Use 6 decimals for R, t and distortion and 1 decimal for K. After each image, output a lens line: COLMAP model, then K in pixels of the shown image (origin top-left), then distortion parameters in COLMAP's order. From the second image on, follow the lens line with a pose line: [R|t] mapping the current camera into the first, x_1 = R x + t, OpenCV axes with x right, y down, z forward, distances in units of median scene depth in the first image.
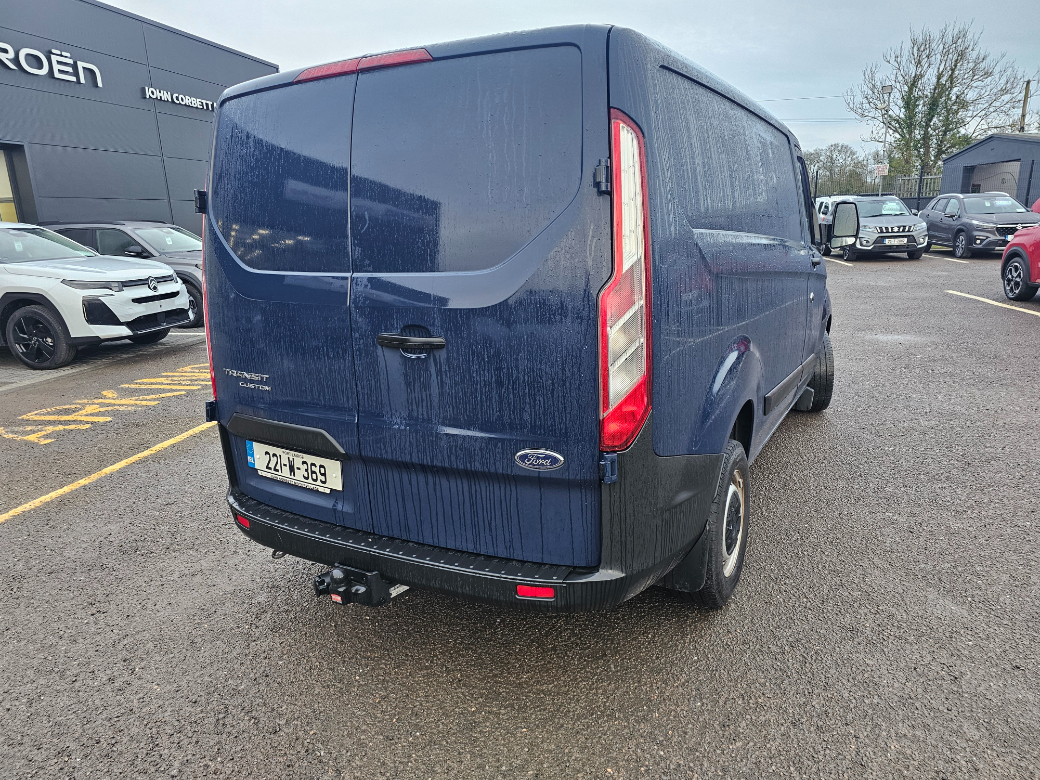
lens RADIAL K [[695.1, 0, 515.5], [0, 695.1, 397.6], [0, 0, 1]] dist [0.057193, -0.040740]
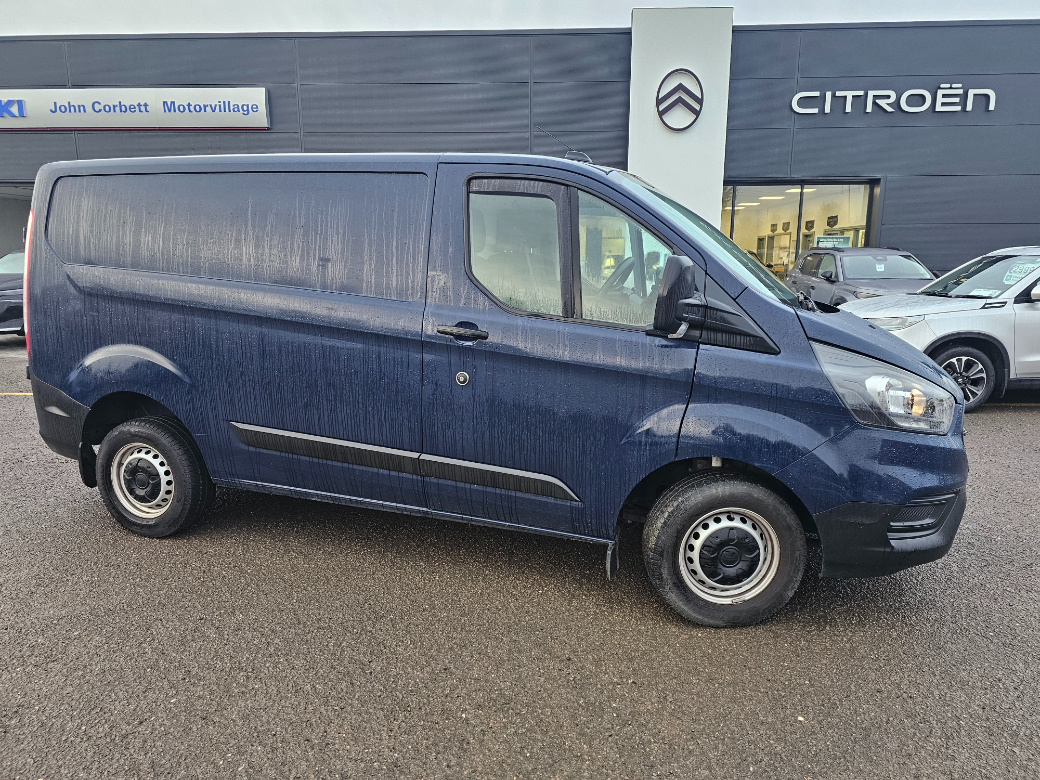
lens RADIAL K [[697.8, 0, 528.5], [0, 697.8, 387.4], [0, 0, 1]] dist [0.052507, -0.035360]
pose [[0.187342, 0.217721, -0.957862, 0.985586], [-0.254818, 0.952518, 0.166668, -0.236824], [0.948668, 0.212856, 0.233926, 0.772040]]
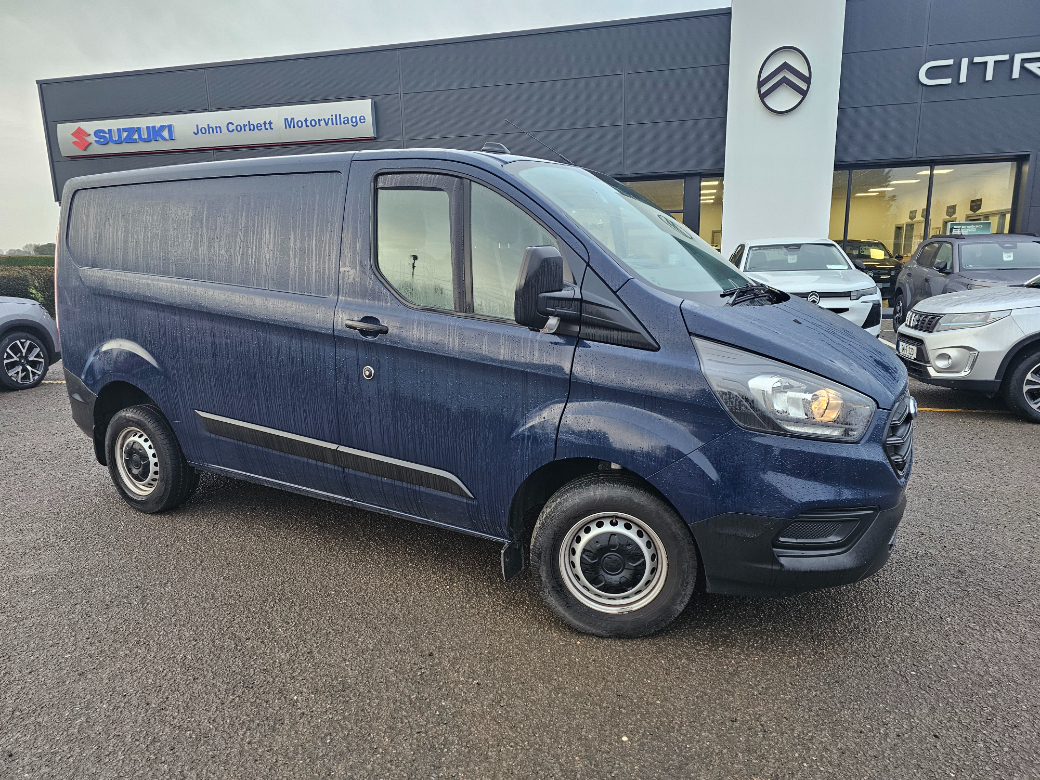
lens RADIAL K [[695.1, 0, 515.5], [0, 695.1, 397.6], [0, 0, 1]] dist [0.057193, -0.040740]
pose [[-0.019534, 0.234415, -0.971940, 0.995039], [-0.231229, 0.944711, 0.232495, -0.283470], [0.972703, 0.229282, 0.035749, 0.977174]]
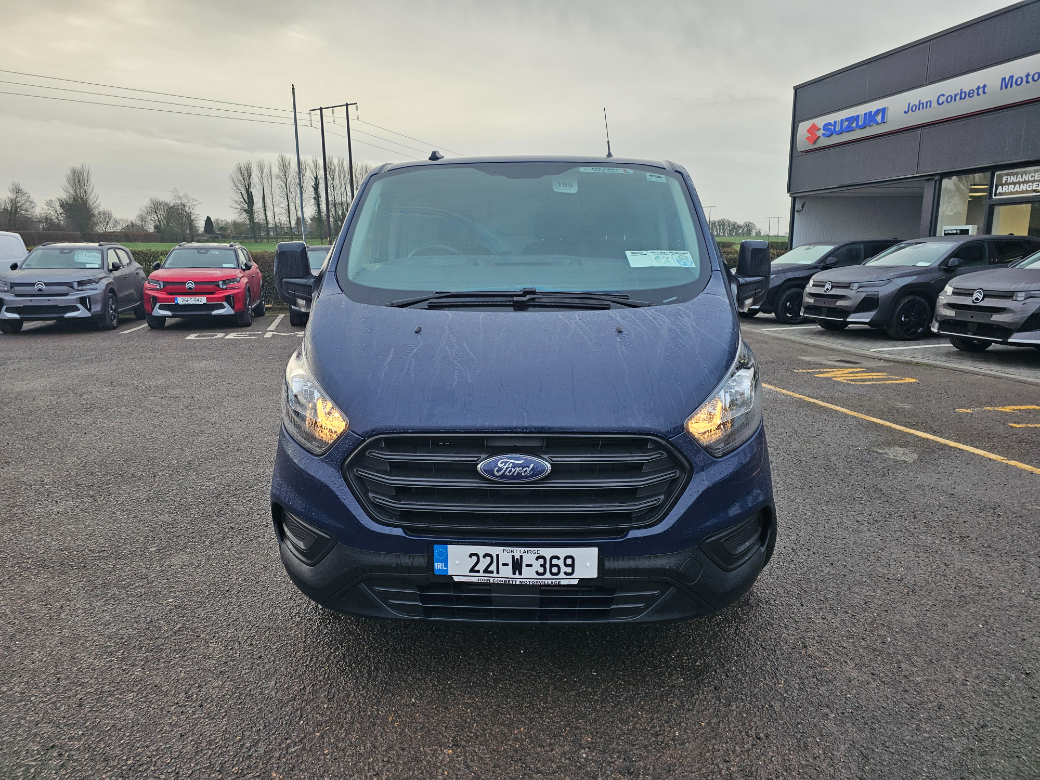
lens RADIAL K [[700.9, 0, 502.2], [0, 700.9, 380.5], [0, 0, 1]] dist [0.038692, -0.026476]
pose [[-0.901098, 0.119812, -0.416734, 0.575963], [-0.071278, 0.907067, 0.414909, -0.450344], [0.427717, 0.403578, -0.808816, 1.679085]]
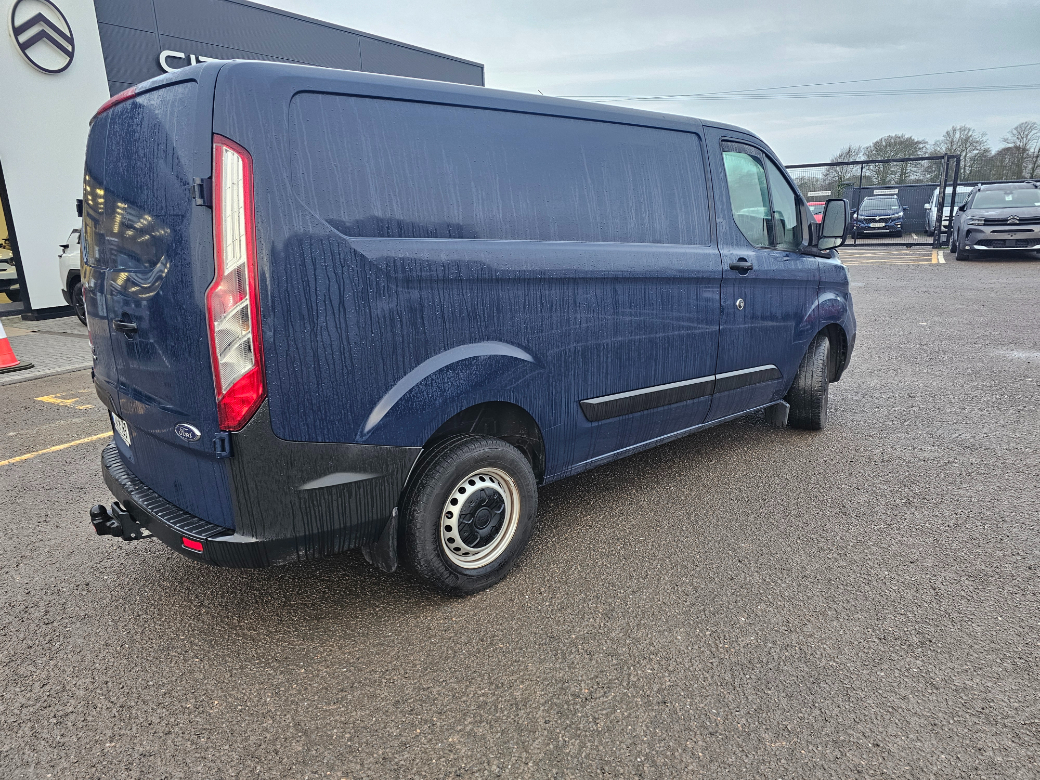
lens RADIAL K [[695.1, 0, 515.5], [0, 695.1, 397.6], [0, 0, 1]] dist [0.057193, -0.040740]
pose [[0.945429, 0.083935, -0.314830, 0.380596], [-0.078568, 0.996466, 0.029726, -0.019850], [0.316212, -0.003368, 0.948682, 0.020166]]
